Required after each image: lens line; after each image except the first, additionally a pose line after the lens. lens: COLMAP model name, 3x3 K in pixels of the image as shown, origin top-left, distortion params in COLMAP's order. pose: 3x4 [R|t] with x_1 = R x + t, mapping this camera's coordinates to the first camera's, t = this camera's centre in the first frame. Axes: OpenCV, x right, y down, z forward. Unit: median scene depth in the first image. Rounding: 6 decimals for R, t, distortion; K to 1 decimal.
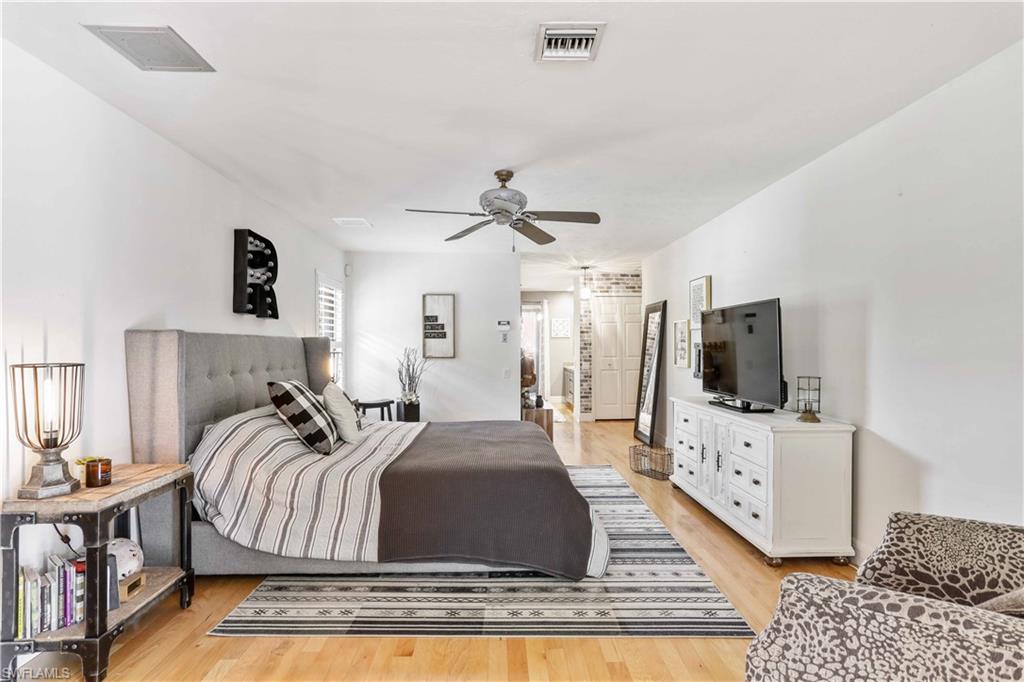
lens RADIAL K [[494.0, 0, 507.2], [0, 494.0, 342.2], [0, 0, 1]] dist [-0.046262, 0.025208]
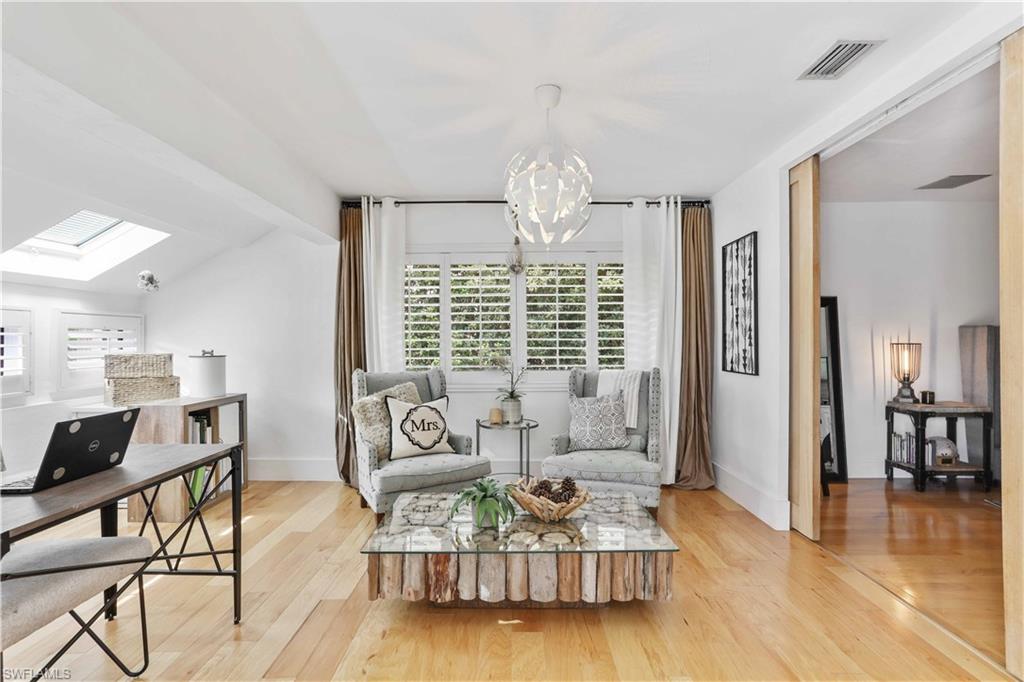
lens RADIAL K [[494.0, 0, 507.2], [0, 494.0, 342.2], [0, 0, 1]] dist [-0.046262, 0.025208]
pose [[-0.032312, 0.010187, -0.999426, 0.937991], [0.007030, 0.999926, 0.009965, 0.003892], [0.999453, -0.006704, -0.032381, -0.528007]]
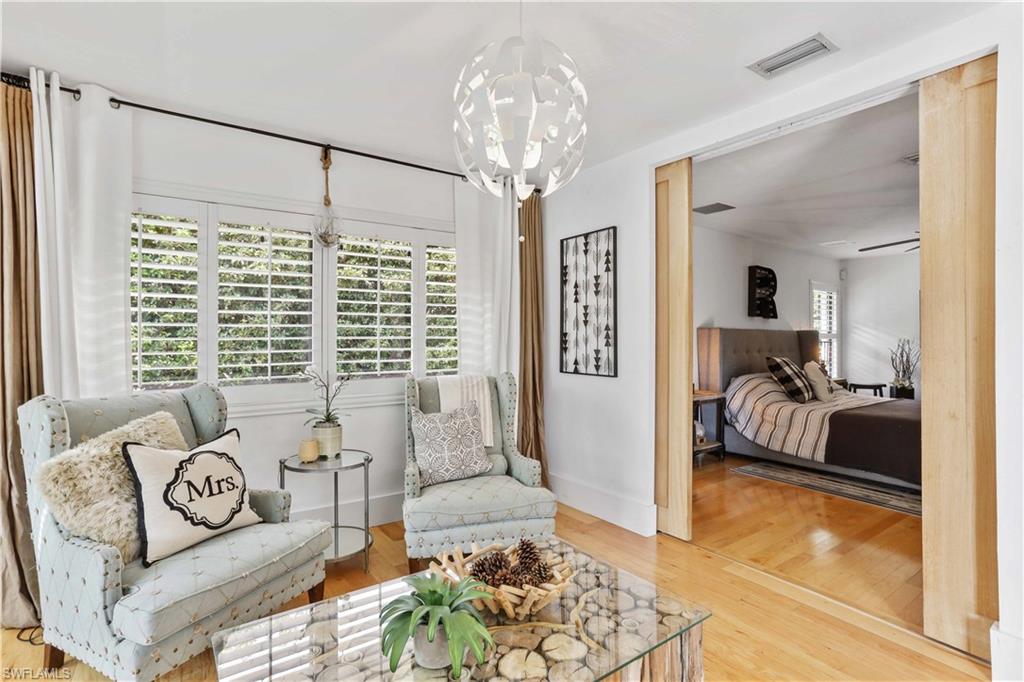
lens RADIAL K [[496.9, 0, 508.4], [0, 496.9, 333.3], [0, 0, 1]] dist [-0.045864, 0.029622]
pose [[0.551758, 0.002494, -0.834000, 0.524988], [-0.002492, 0.999996, 0.001342, -0.002367], [0.834000, 0.001338, 0.551762, -0.824028]]
